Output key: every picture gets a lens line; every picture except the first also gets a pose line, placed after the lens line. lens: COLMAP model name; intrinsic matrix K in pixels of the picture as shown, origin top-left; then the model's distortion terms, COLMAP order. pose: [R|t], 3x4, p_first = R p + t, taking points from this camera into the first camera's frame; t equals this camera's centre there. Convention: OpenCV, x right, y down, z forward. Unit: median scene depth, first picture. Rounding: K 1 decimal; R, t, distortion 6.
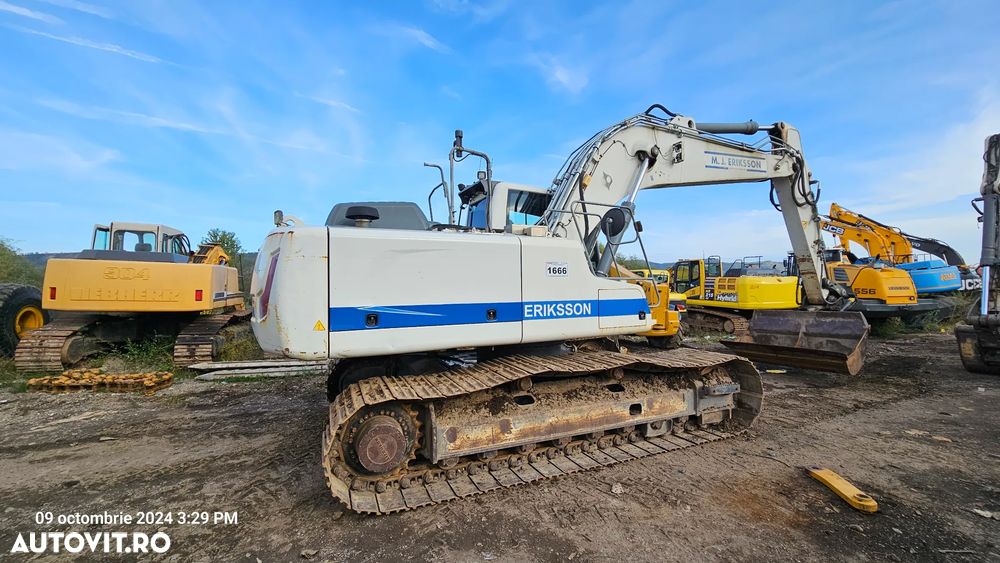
lens RADIAL K [[409.5, 0, 500.5], [0, 409.5, 277.9], [0, 0, 1]] dist [-0.001399, -0.000462]
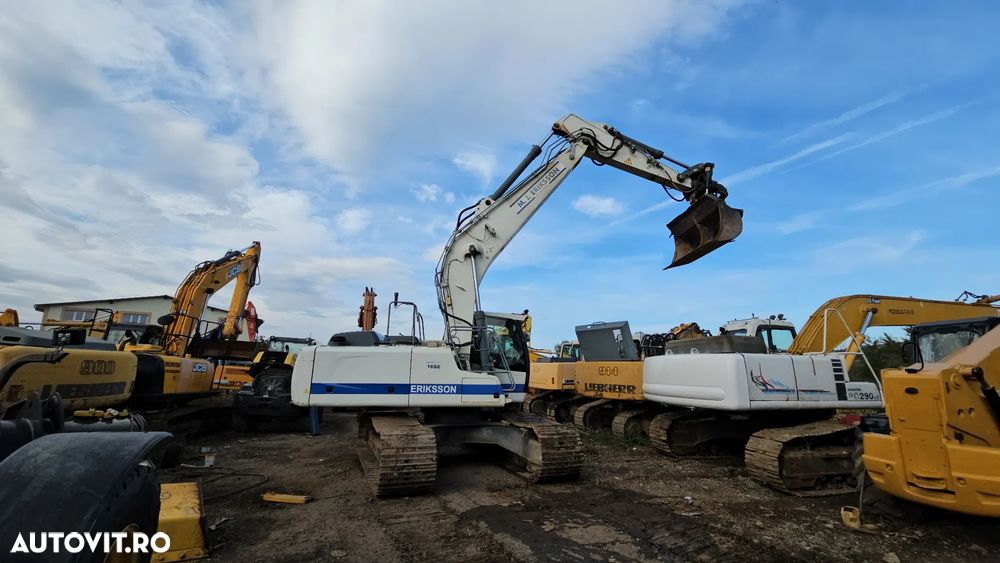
lens RADIAL K [[406.8, 0, 500.3], [0, 406.8, 277.8], [0, 0, 1]] dist [0.010454, -0.008284]
pose [[-0.034974, -0.218903, -0.975120, 1.758349], [0.014804, 0.975496, -0.219518, 0.006546], [0.999279, -0.022113, -0.030876, 1.208273]]
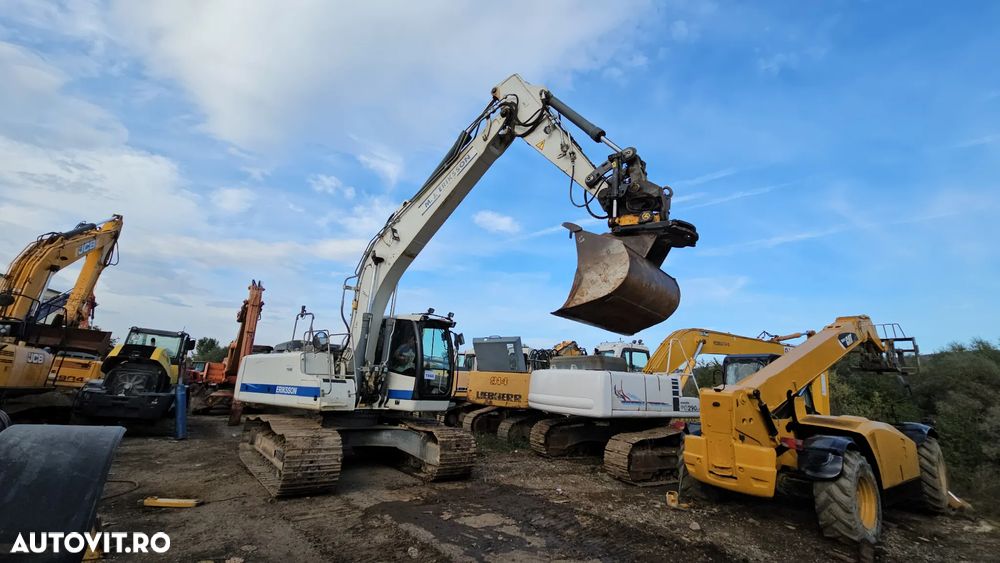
lens RADIAL K [[406.8, 0, 500.3], [0, 406.8, 277.8], [0, 0, 1]] dist [0.010454, -0.008284]
pose [[0.239041, -0.224120, -0.944791, 1.819826], [-0.024945, 0.971260, -0.236710, 0.004150], [0.970689, 0.080151, 0.226580, 1.172098]]
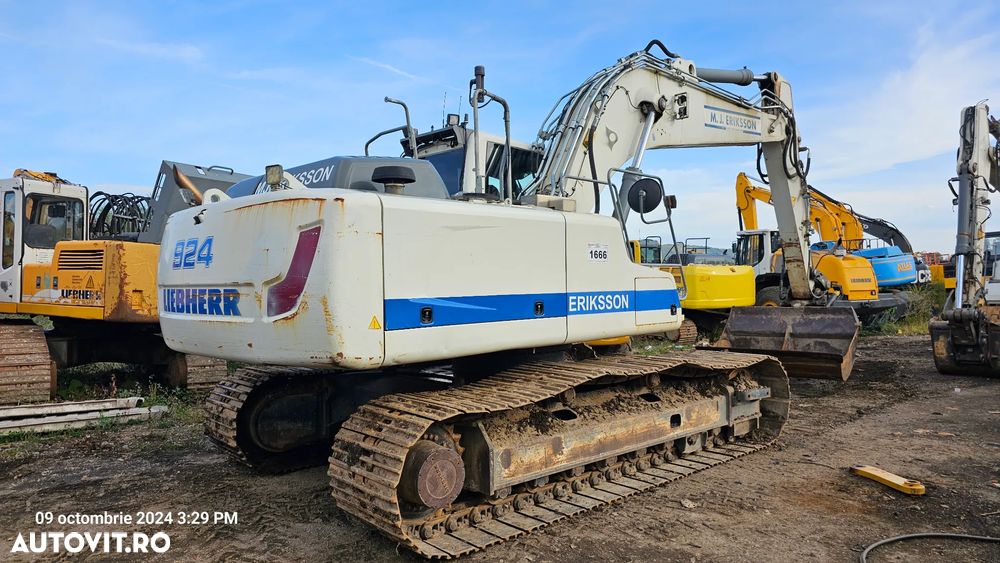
lens RADIAL K [[671.5, 0, 500.0], [0, 671.5, 281.5], [0, 0, 1]] dist [0.056887, -0.054620]
pose [[0.949455, -0.000882, 0.313901, -0.364886], [-0.006373, 0.999736, 0.022088, 0.005989], [-0.313838, -0.022972, 0.949199, -0.159115]]
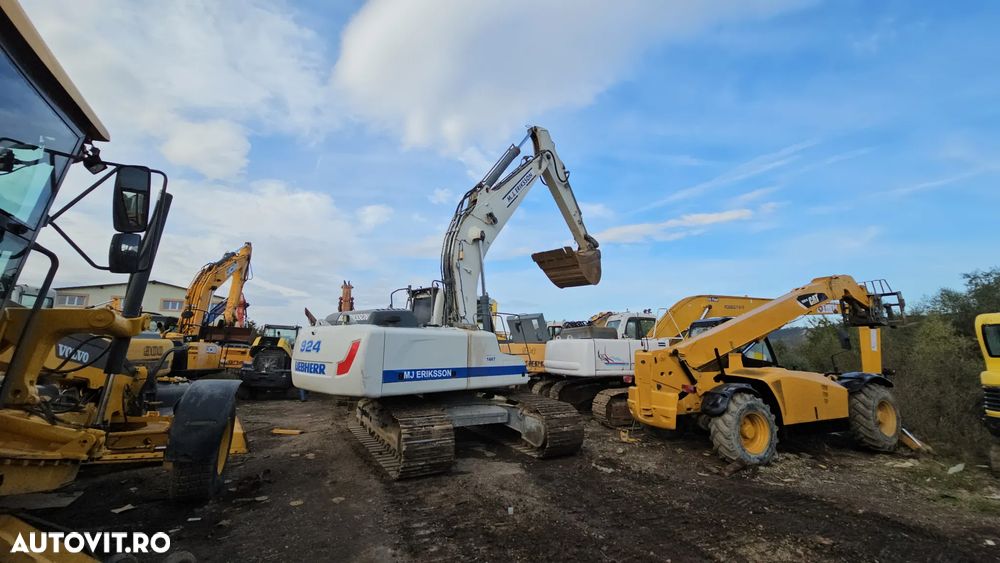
lens RADIAL K [[409.5, 0, 500.5], [0, 409.5, 277.9], [0, 0, 1]] dist [-0.001399, -0.000462]
pose [[-0.002337, -0.168811, -0.985646, 2.037481], [0.020027, 0.985443, -0.168824, 0.003591], [0.999797, -0.020134, 0.001078, 1.336666]]
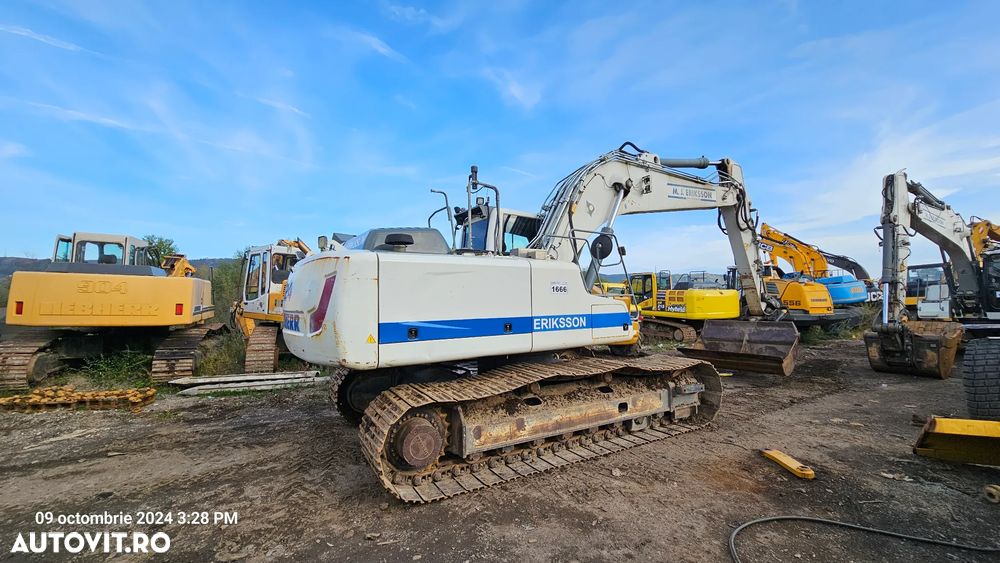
lens RADIAL K [[409.5, 0, 500.5], [0, 409.5, 277.9], [0, 0, 1]] dist [-0.001399, -0.000462]
pose [[0.993386, 0.005589, 0.114683, -0.127253], [-0.002693, 0.999674, -0.025389, -0.015556], [-0.114787, 0.024912, 0.993078, -0.109549]]
